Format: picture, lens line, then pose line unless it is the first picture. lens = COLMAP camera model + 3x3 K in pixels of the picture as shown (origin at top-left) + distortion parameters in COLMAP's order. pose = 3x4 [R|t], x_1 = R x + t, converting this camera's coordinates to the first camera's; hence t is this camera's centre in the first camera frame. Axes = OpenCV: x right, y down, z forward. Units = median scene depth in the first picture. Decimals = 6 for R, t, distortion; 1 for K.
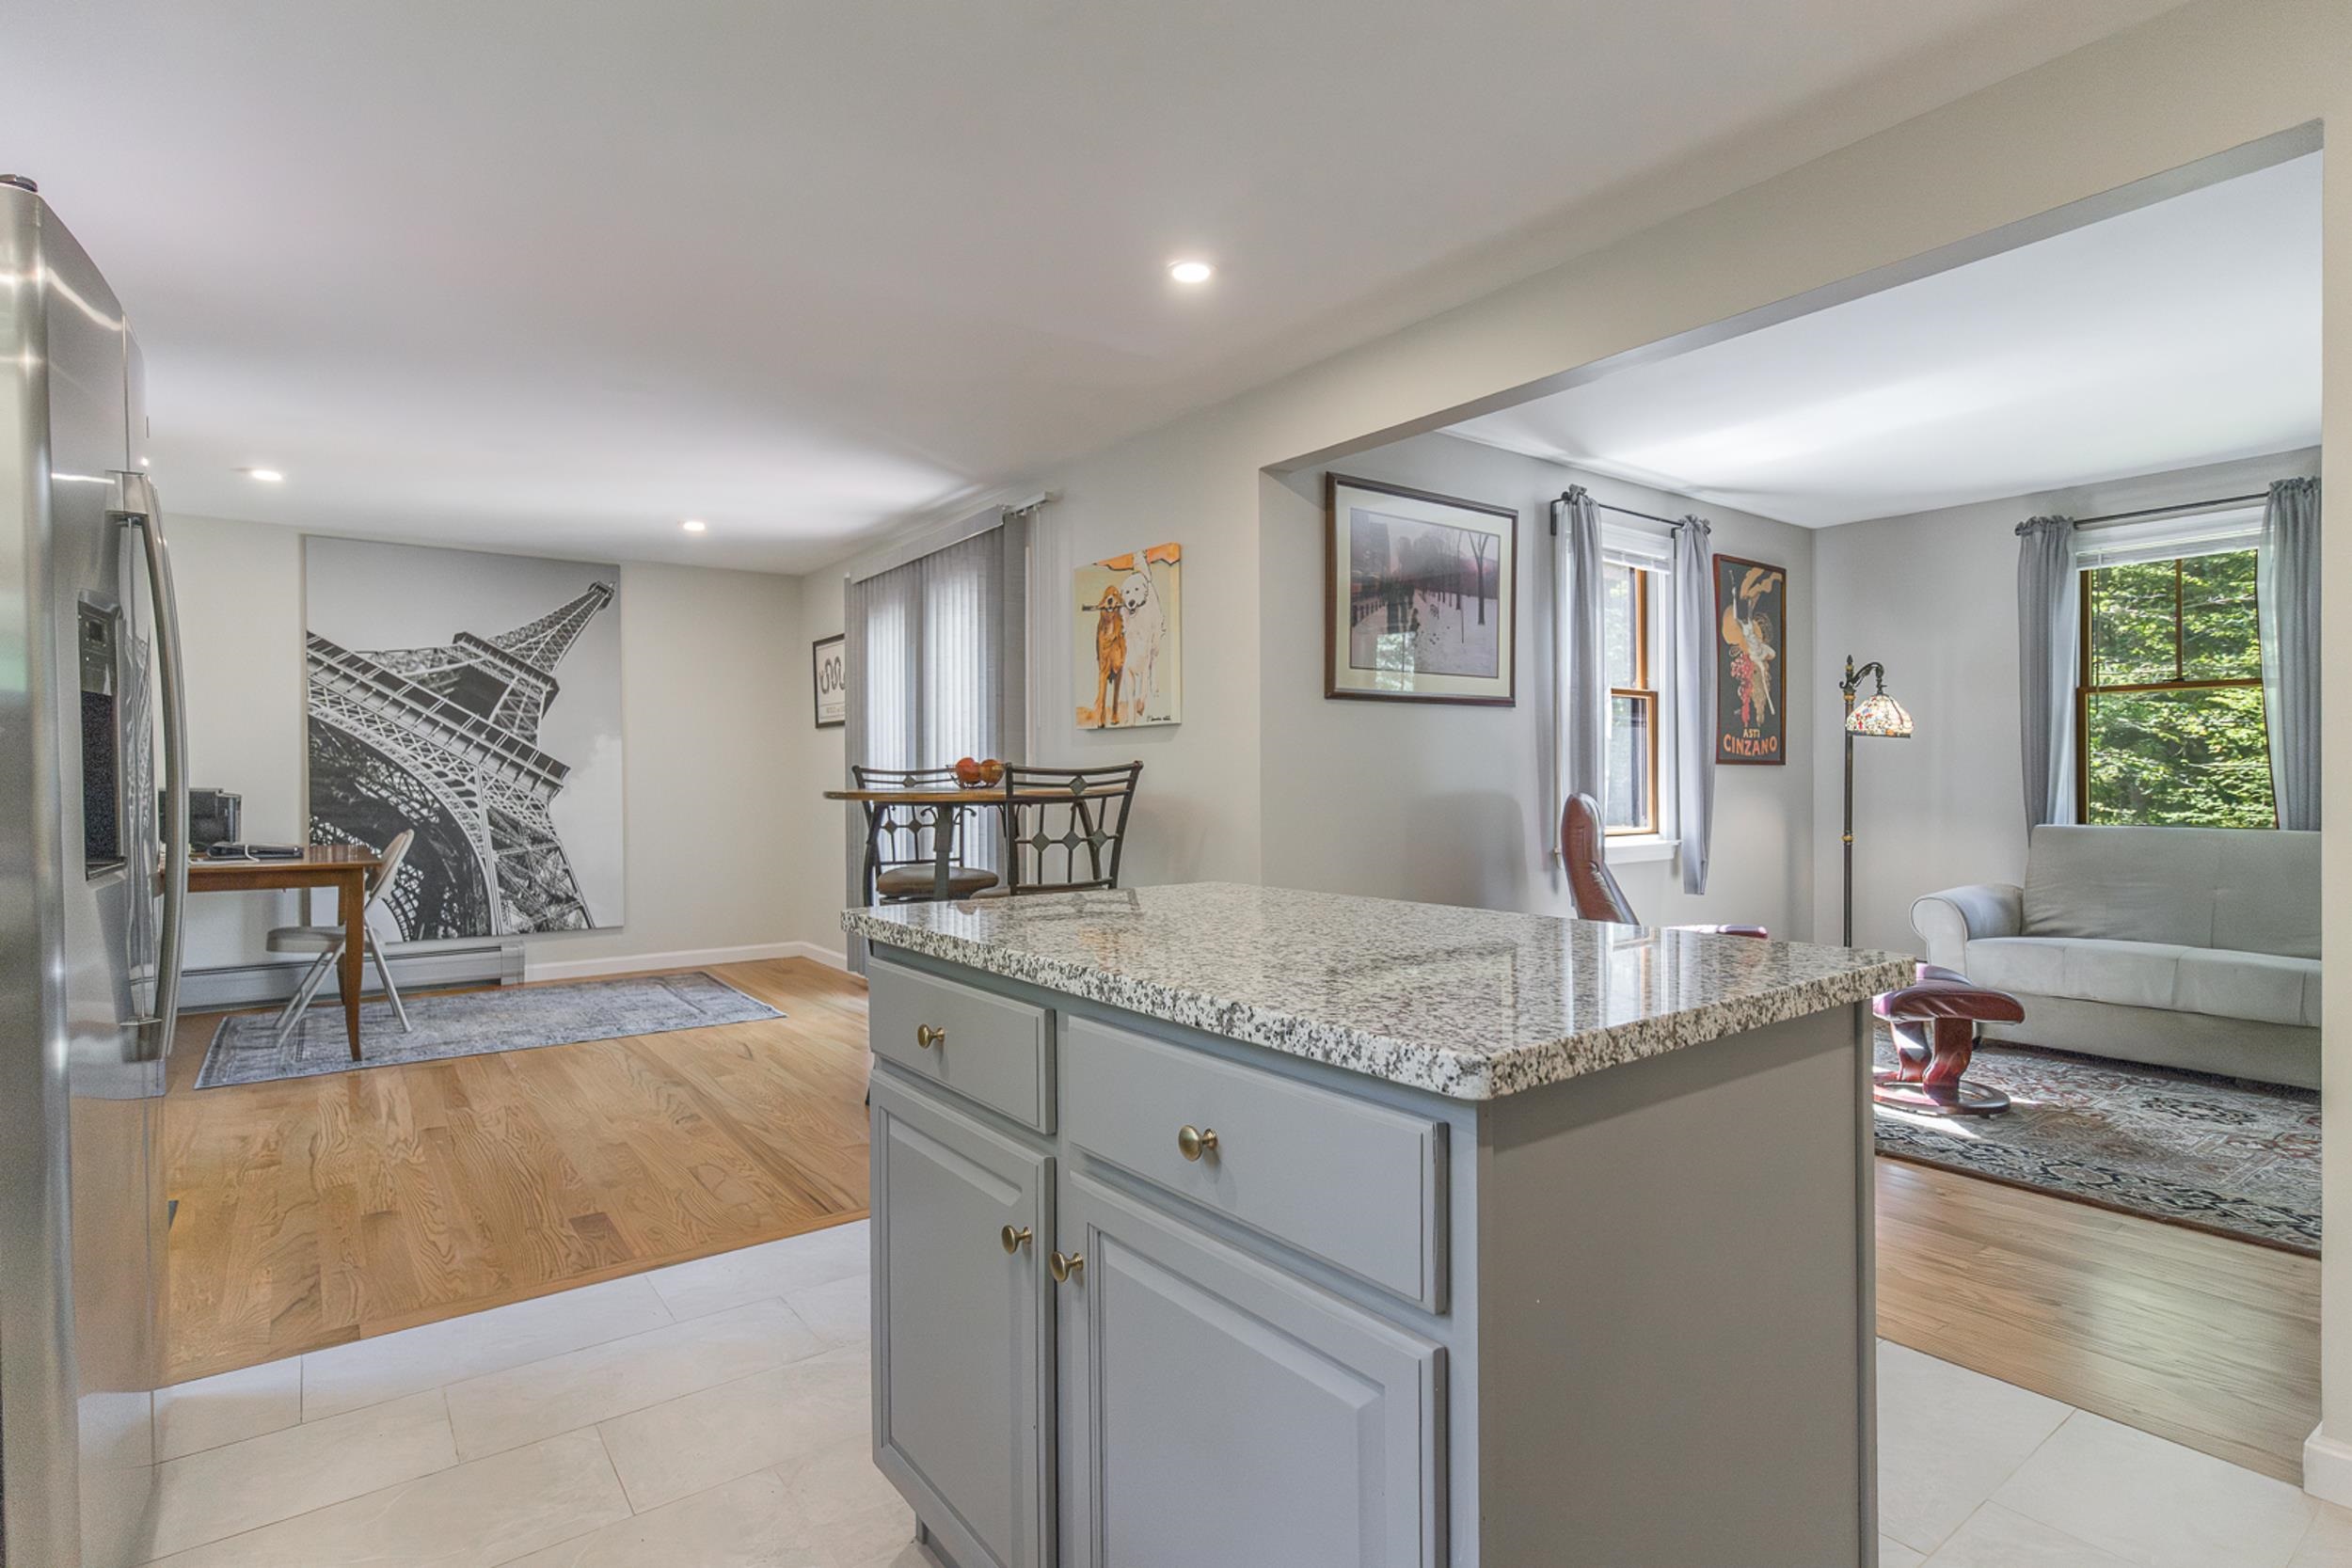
lens RADIAL K [[1169.9, 0, 1176.0], [0, 1169.9, 784.0], [0, 0, 1]] dist [-0.001564, 0.000238]
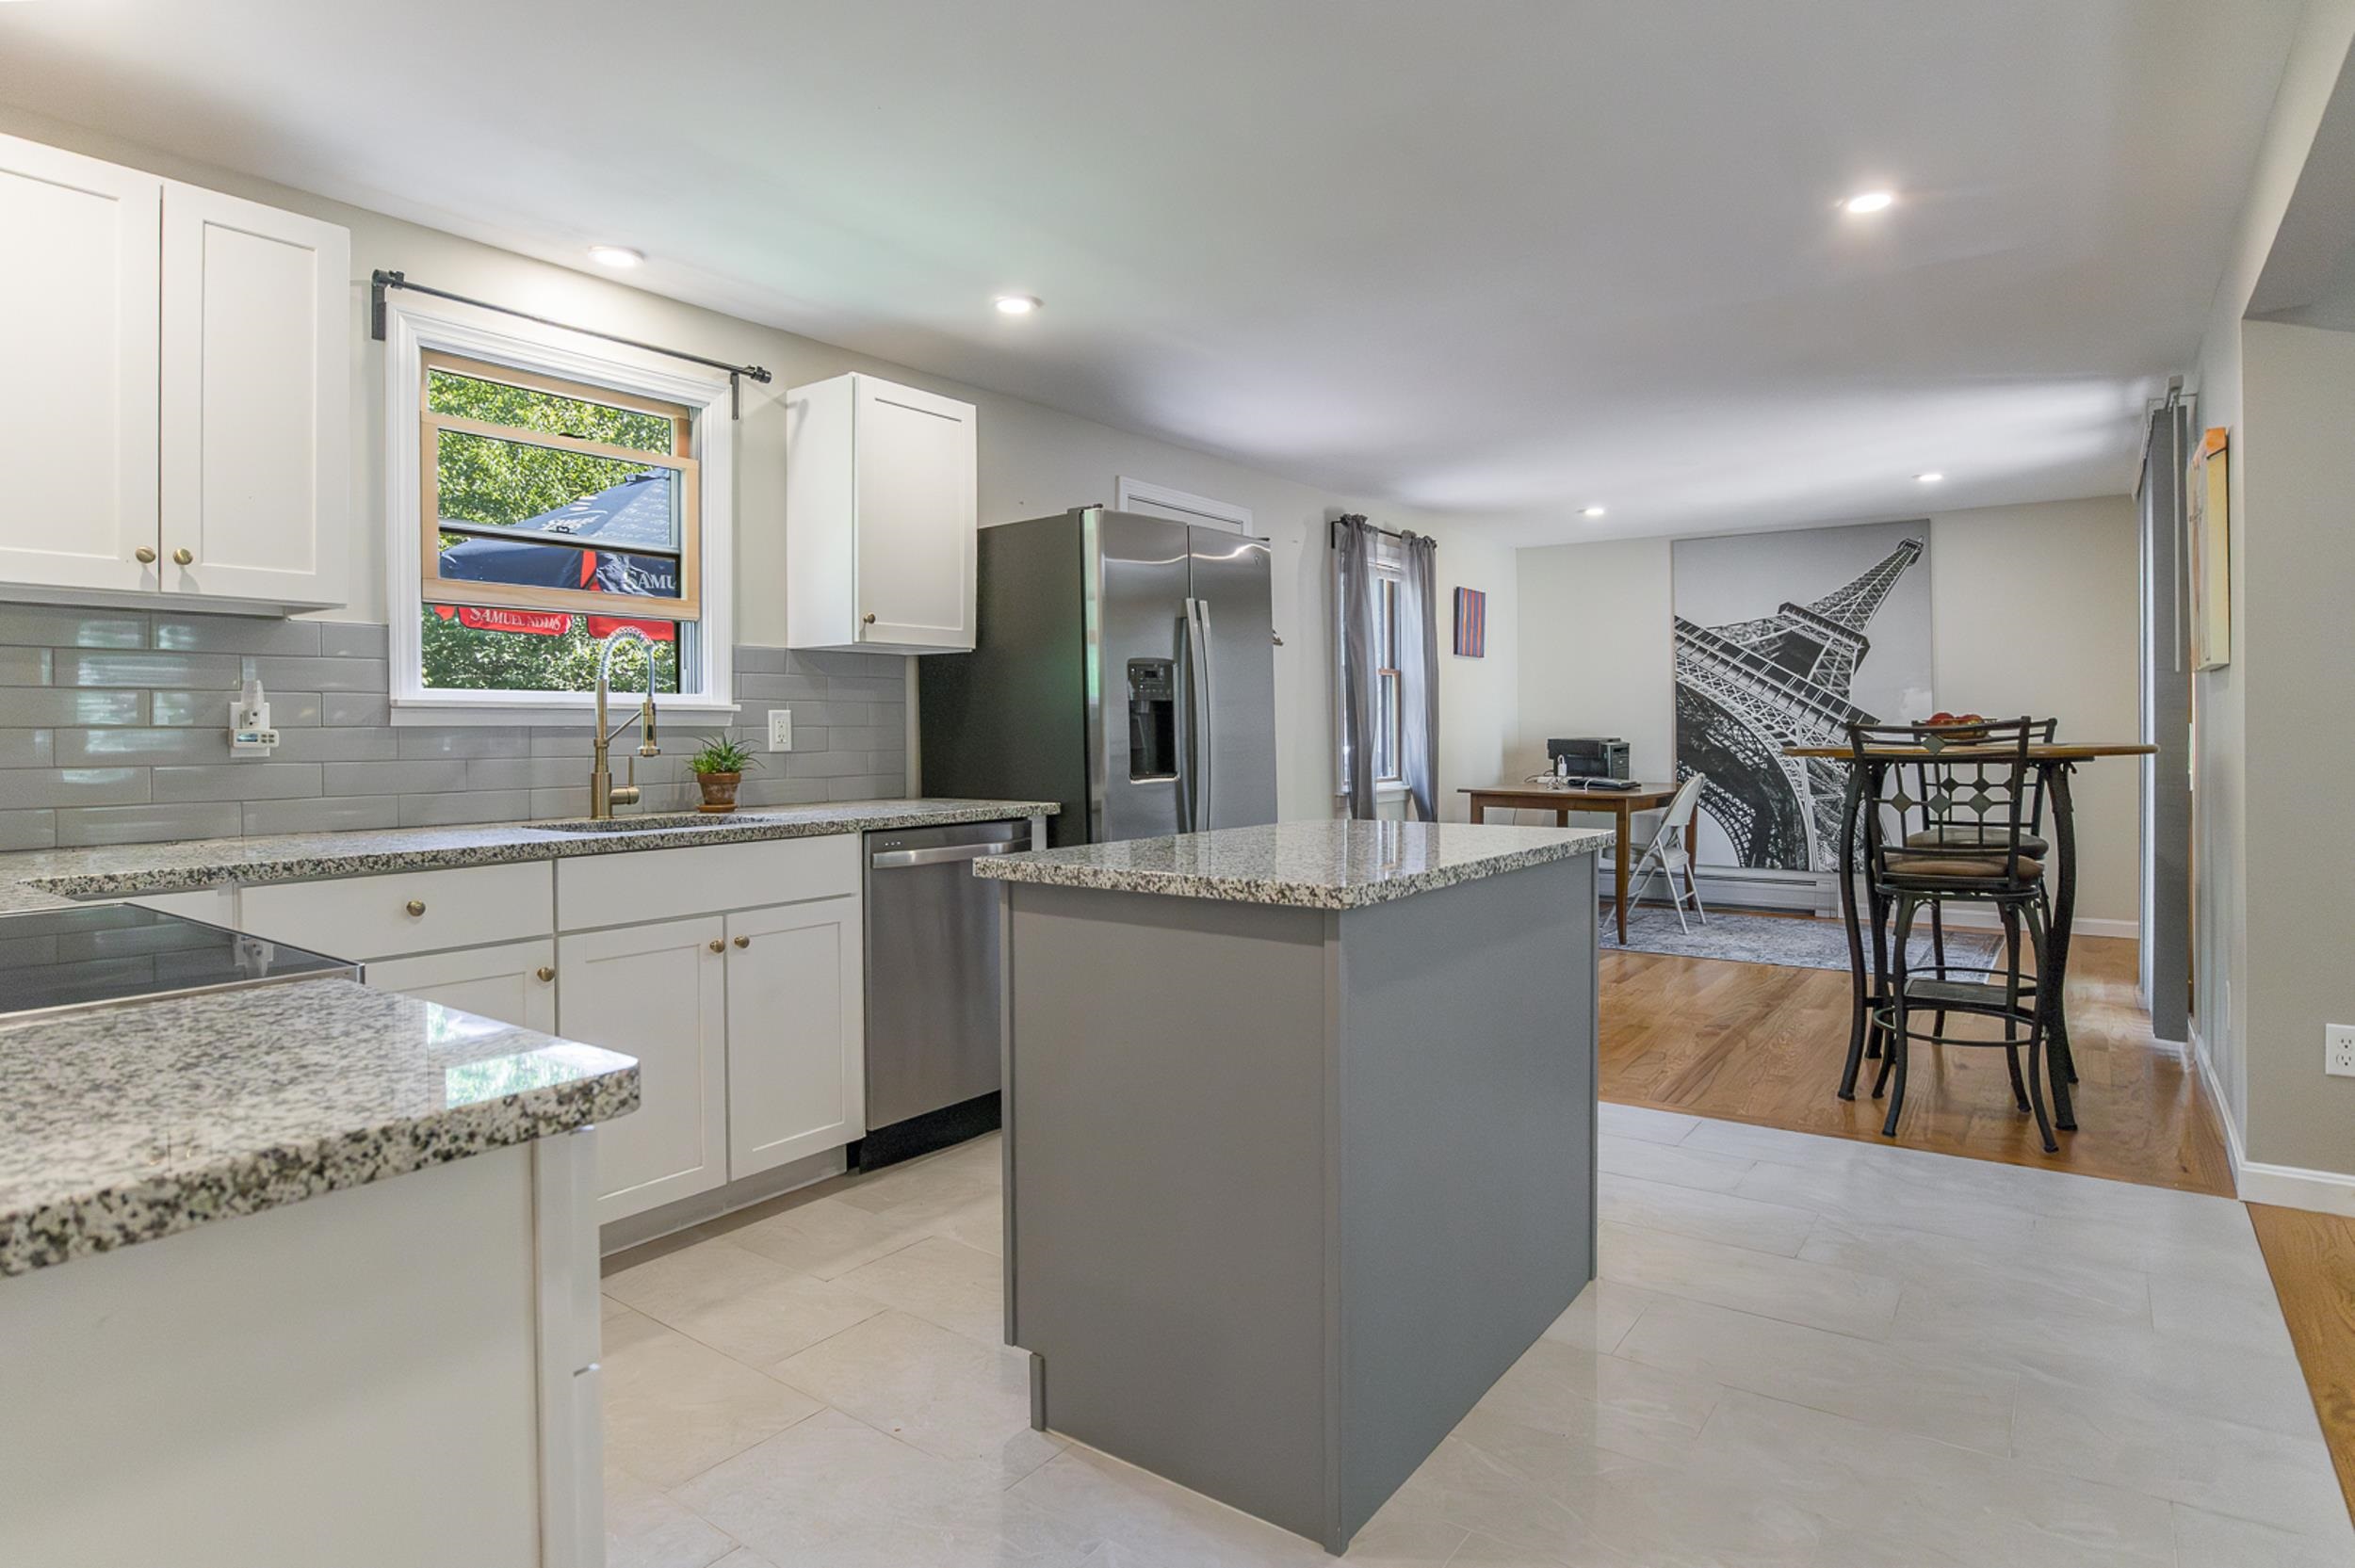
lens RADIAL K [[1244.4, 0, 1216.7], [0, 1244.4, 728.8], [0, 0, 1]] dist [-0.014284, 0.001112]
pose [[0.318794, 0.000273, -0.947824, 0.367566], [-0.002863, 0.999996, -0.000675, -0.004284], [0.947820, 0.002929, 0.318793, 0.086242]]
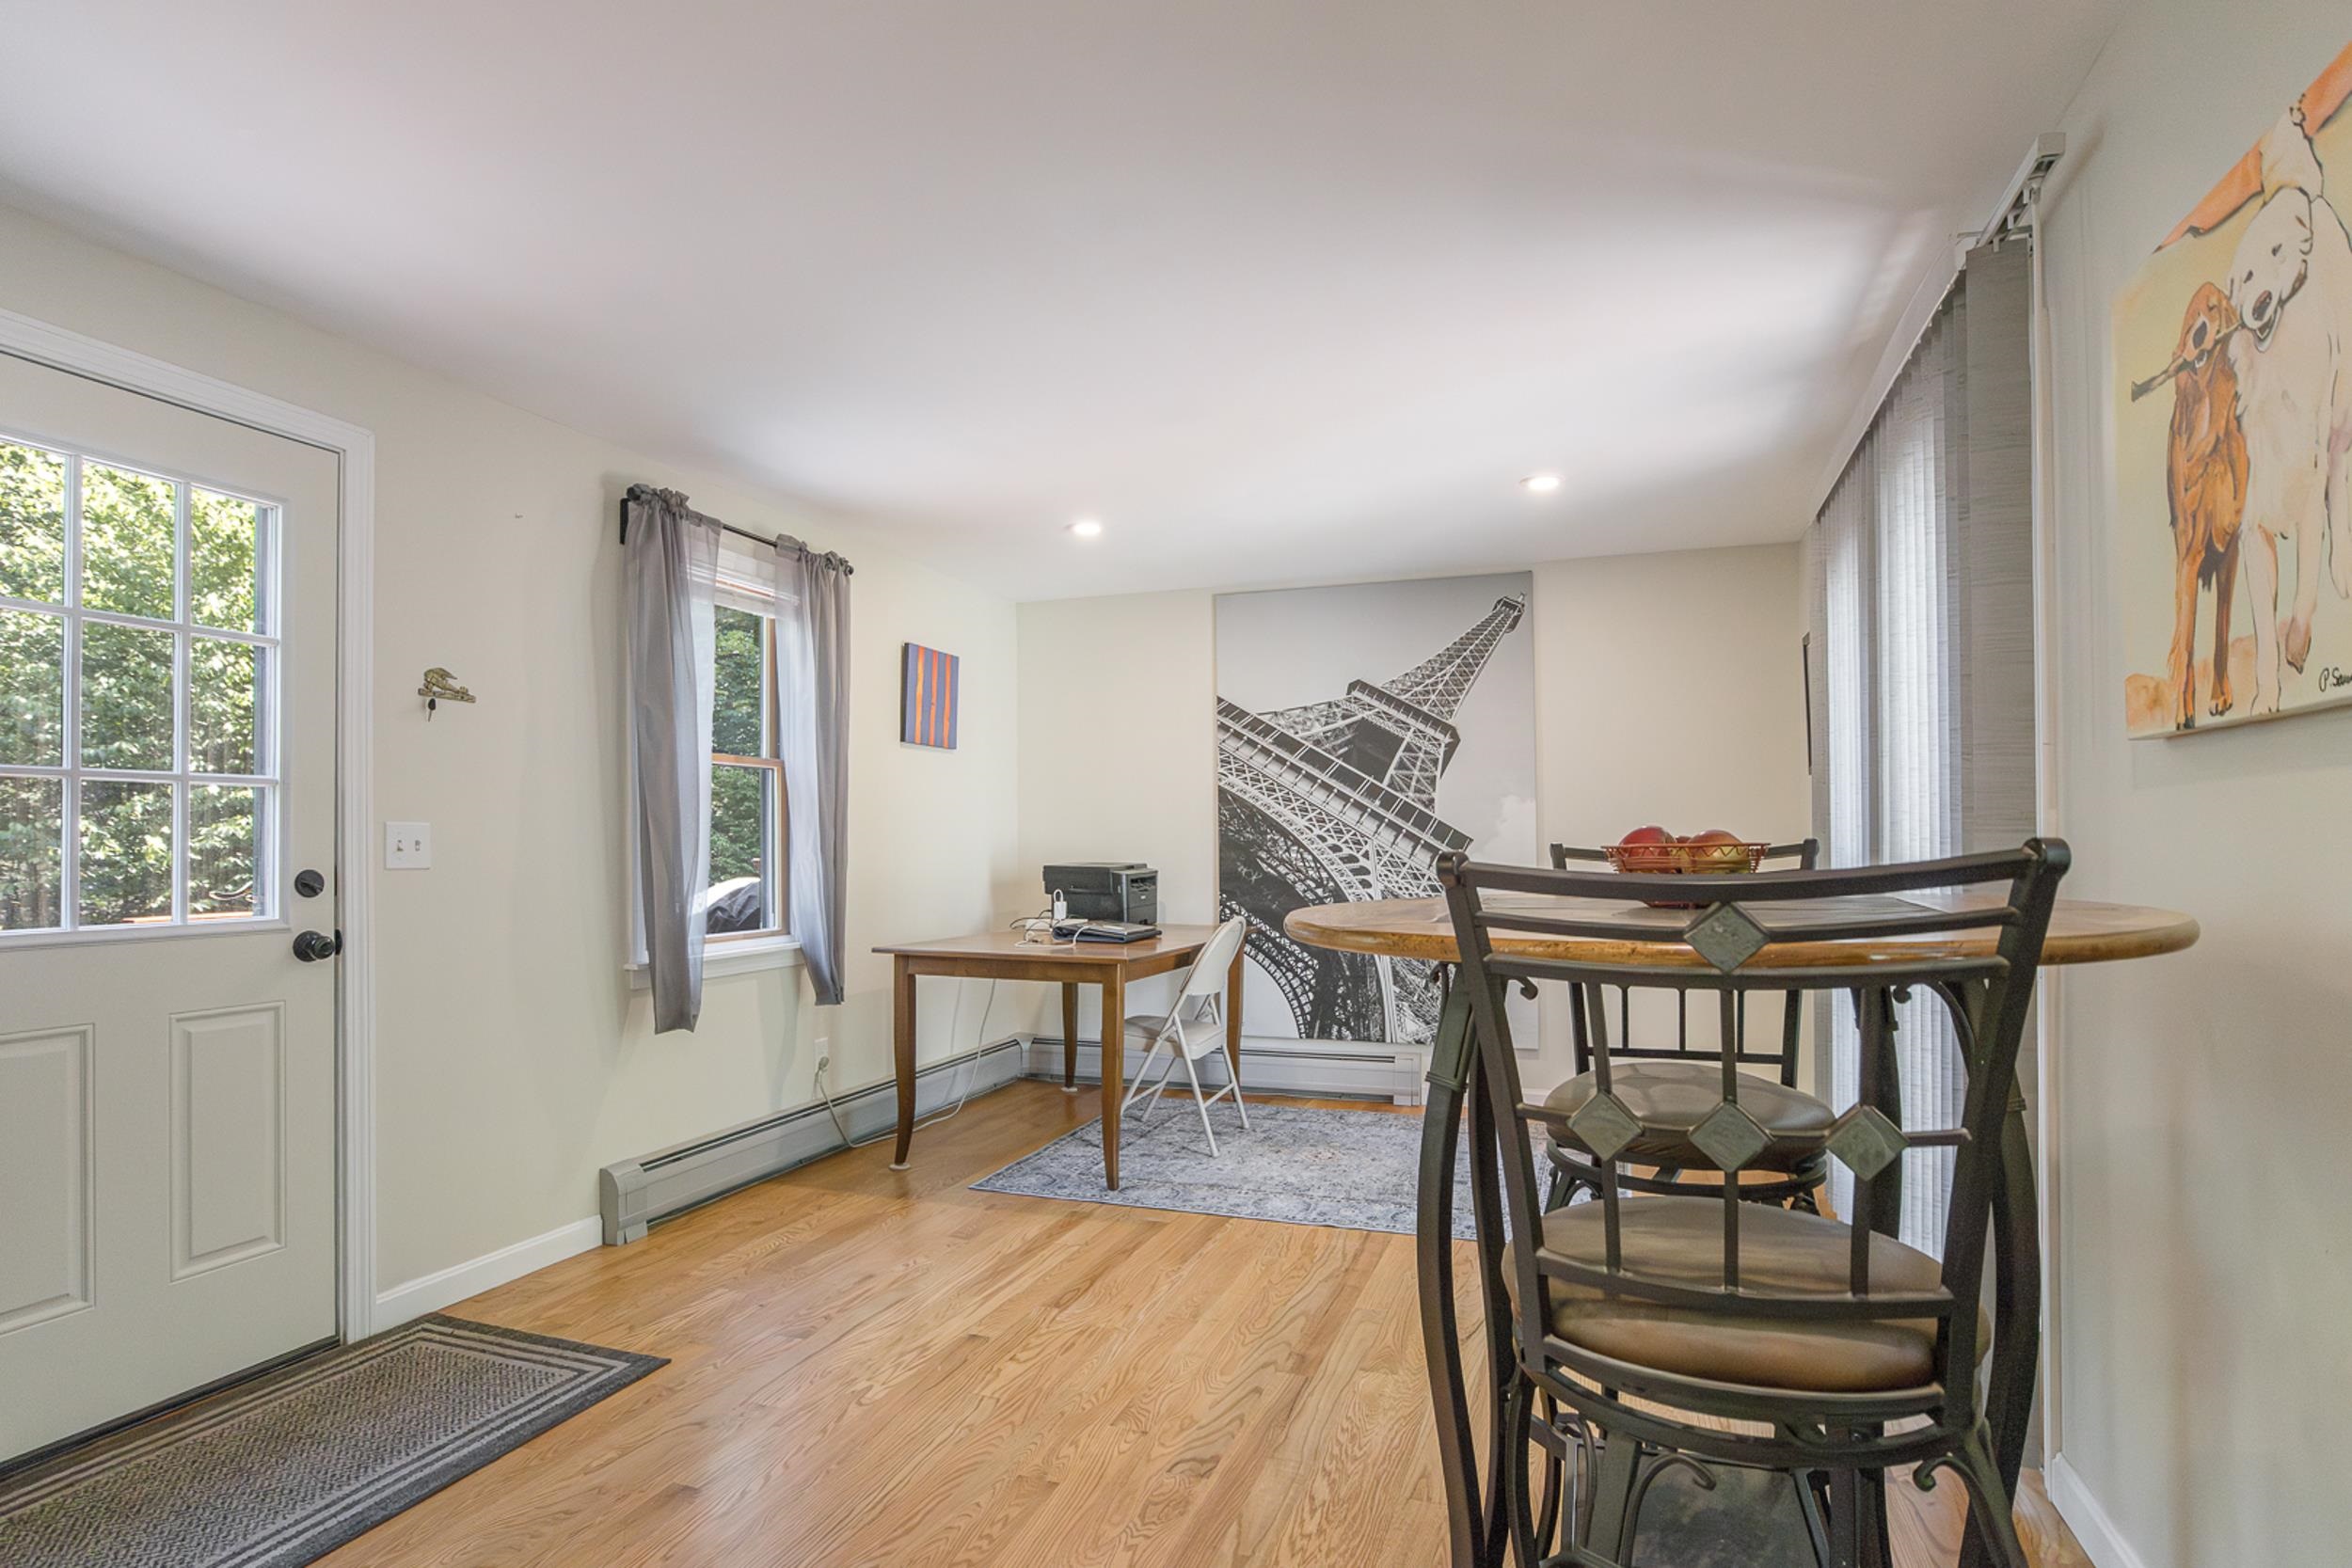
lens RADIAL K [[1200.3, 0, 1187.8], [0, 1200.3, 838.7], [0, 0, 1]] dist [-0.019352, 0.002050]
pose [[0.559553, -0.003686, -0.828786, 0.040961], [-0.001093, 0.999986, -0.005185, -0.010660], [0.828794, 0.003807, 0.559541, 0.418821]]
